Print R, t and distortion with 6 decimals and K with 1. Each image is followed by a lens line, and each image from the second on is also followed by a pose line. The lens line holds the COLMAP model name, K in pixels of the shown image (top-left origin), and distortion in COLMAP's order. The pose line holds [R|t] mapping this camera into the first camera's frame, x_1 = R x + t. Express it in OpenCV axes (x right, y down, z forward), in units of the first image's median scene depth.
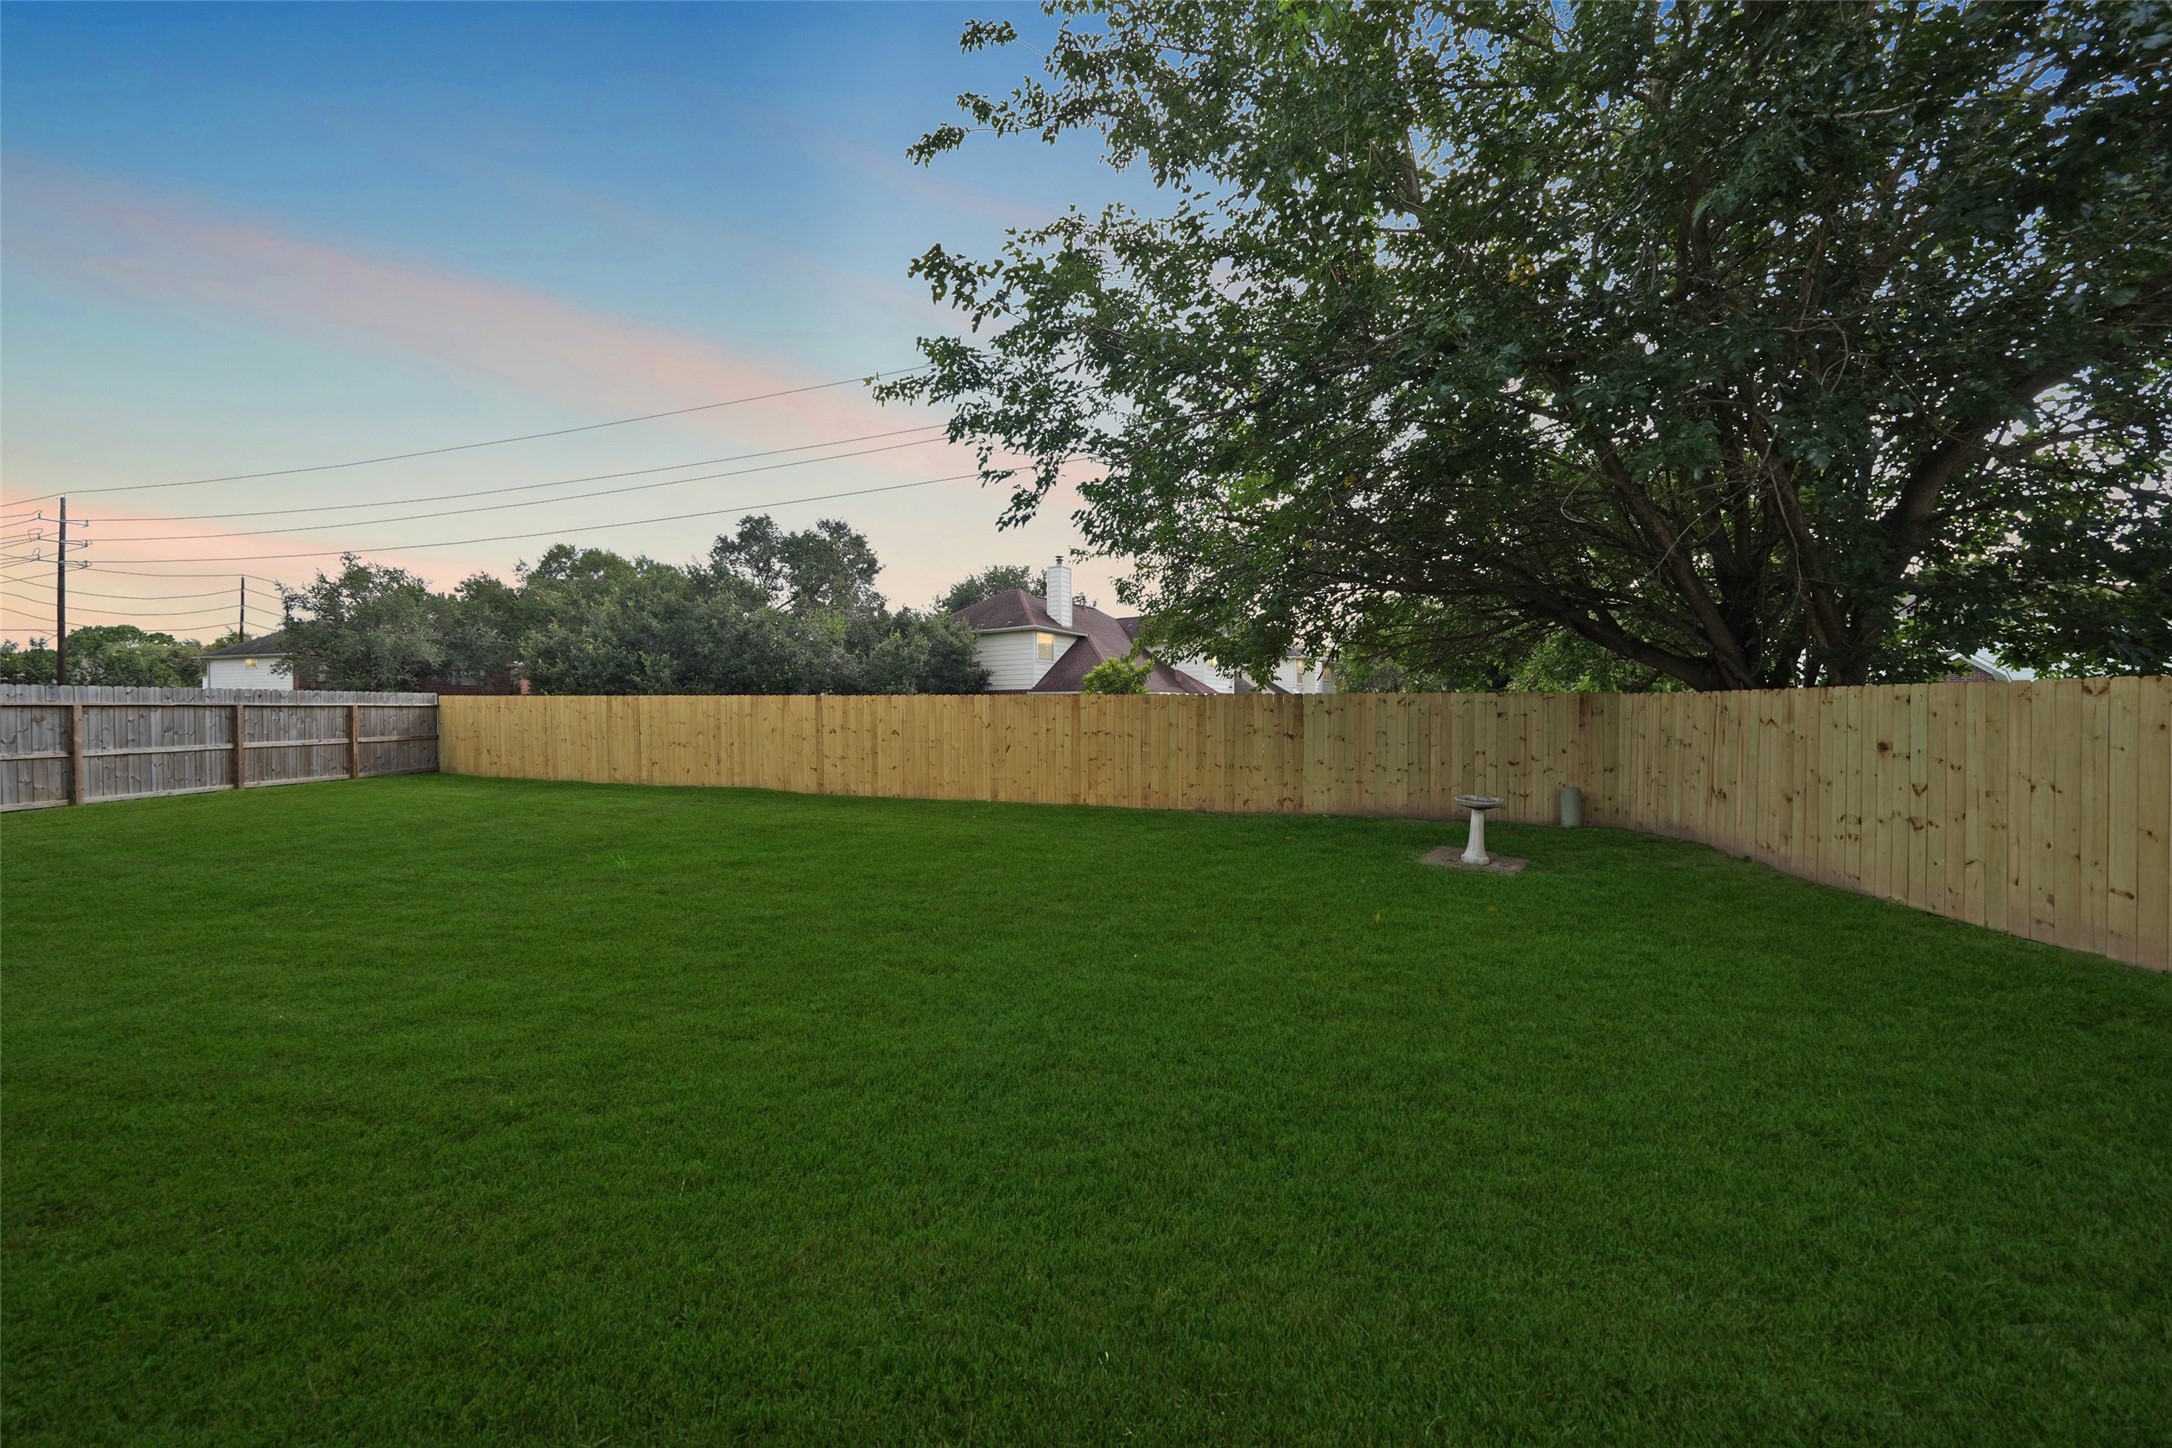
lens RADIAL K [[793.2, 0, 1085.3], [0, 793.2, 716.0], [0, 0, 1]] dist [-0.014228, 0.000102]
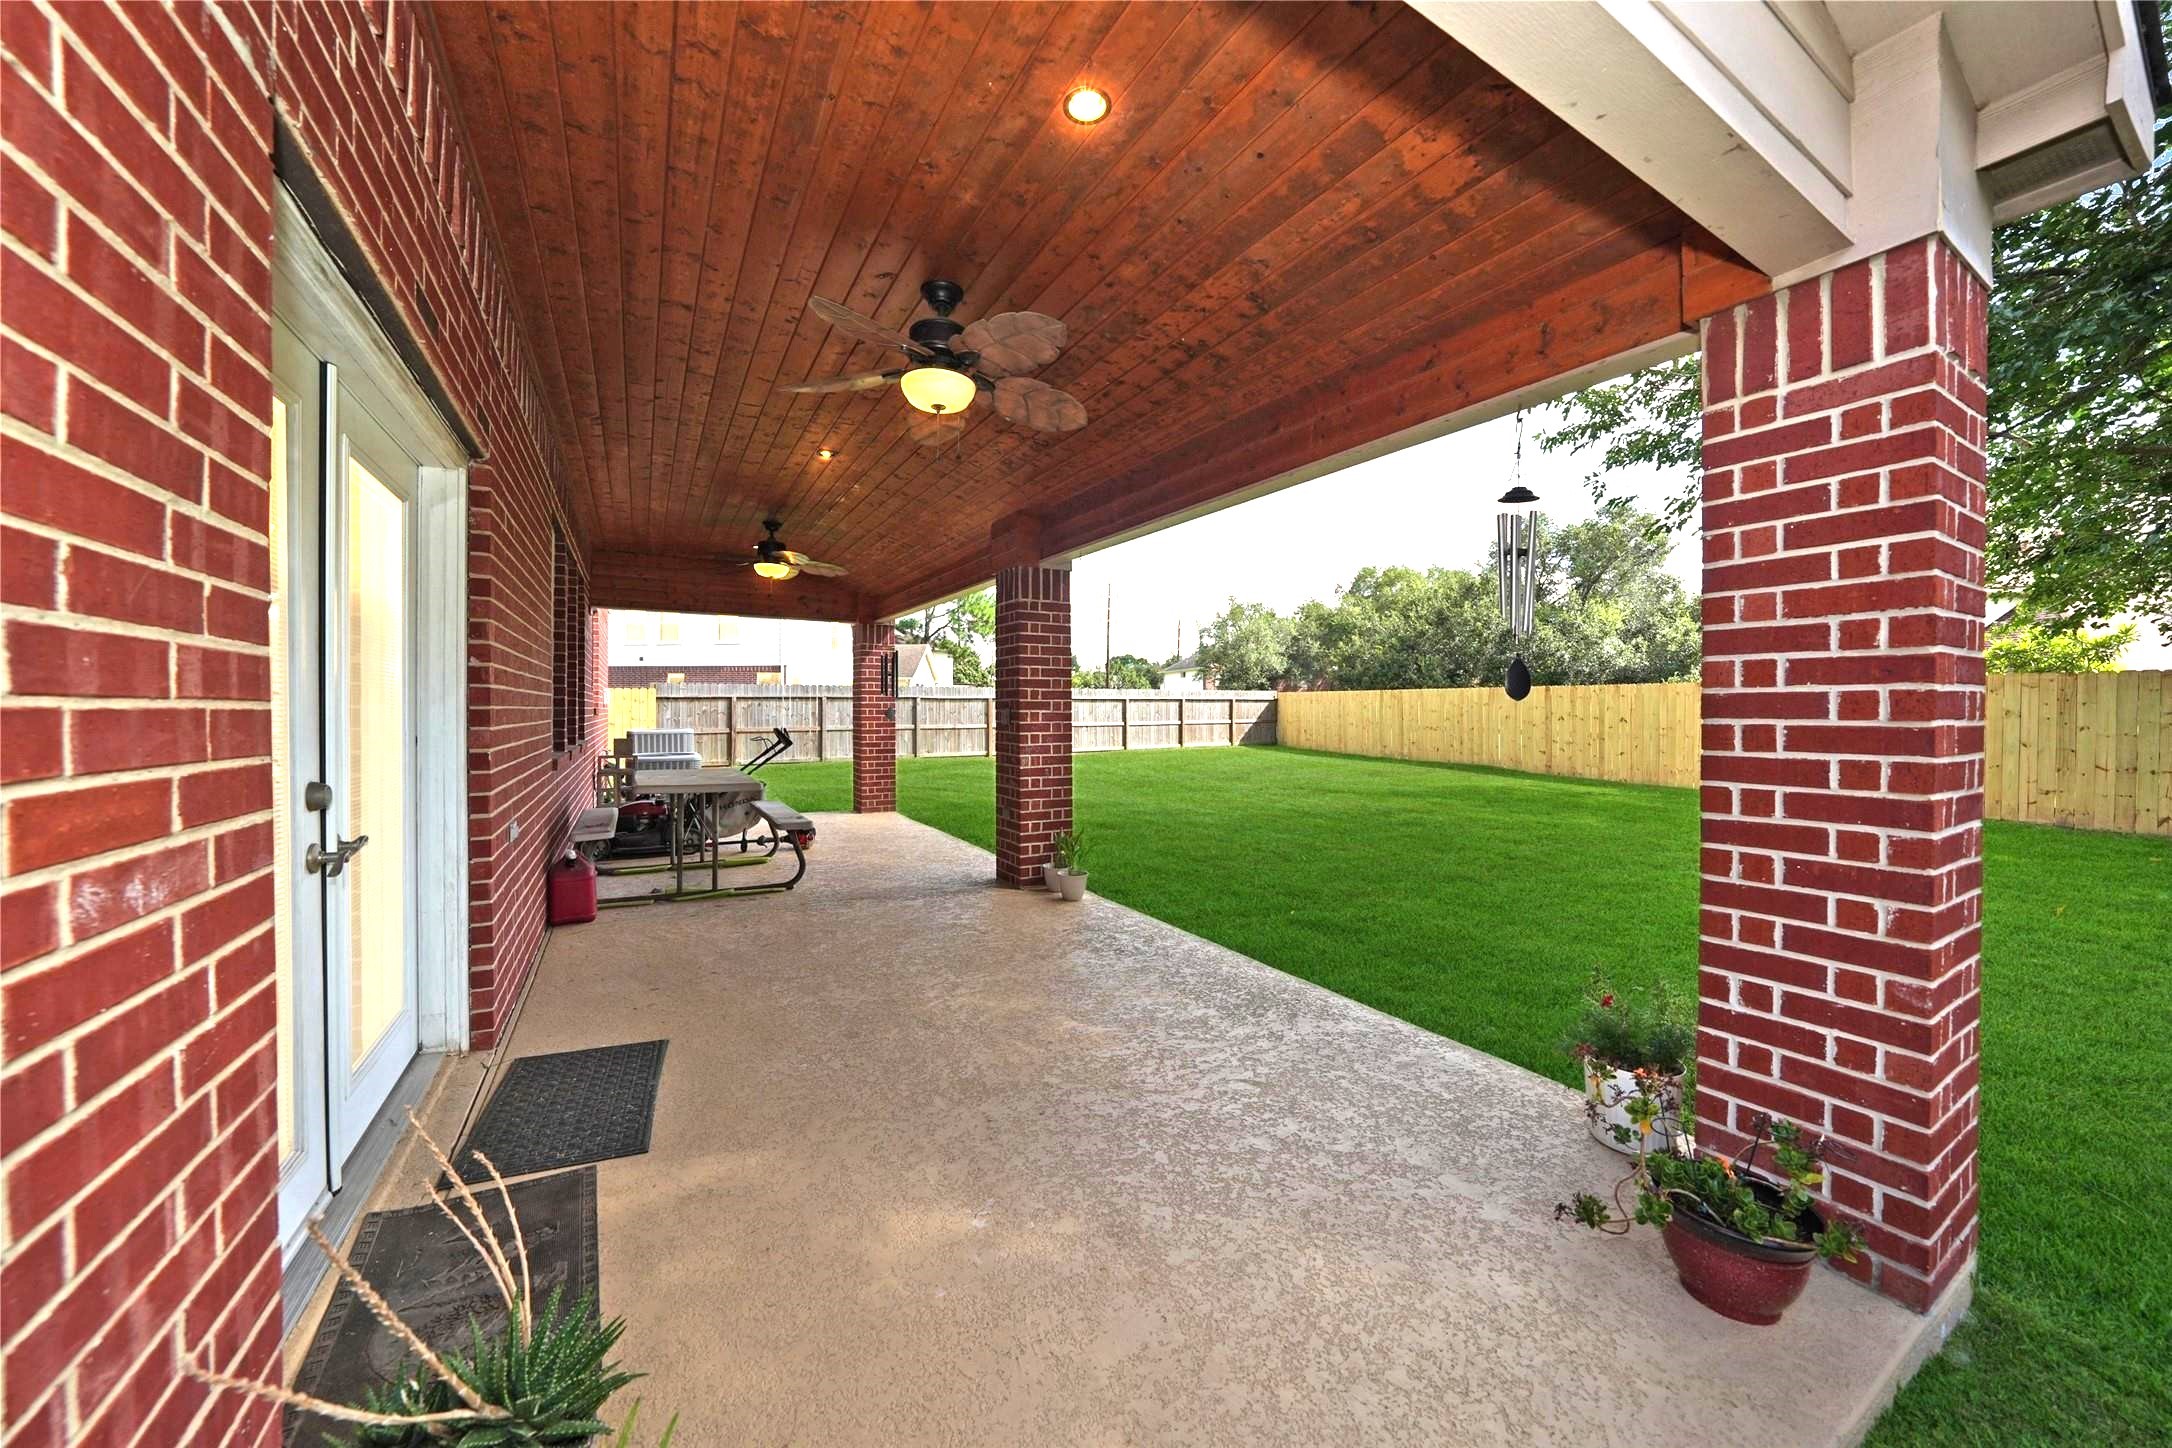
lens RADIAL K [[793.2, 0, 1085.3], [0, 793.2, 716.0], [0, 0, 1]] dist [-0.014228, 0.000102]
pose [[0.592065, 0.006877, -0.805861, 0.117443], [-0.004358, 0.999976, 0.005331, 0.008669], [0.805878, 0.000356, 0.592081, -0.124668]]
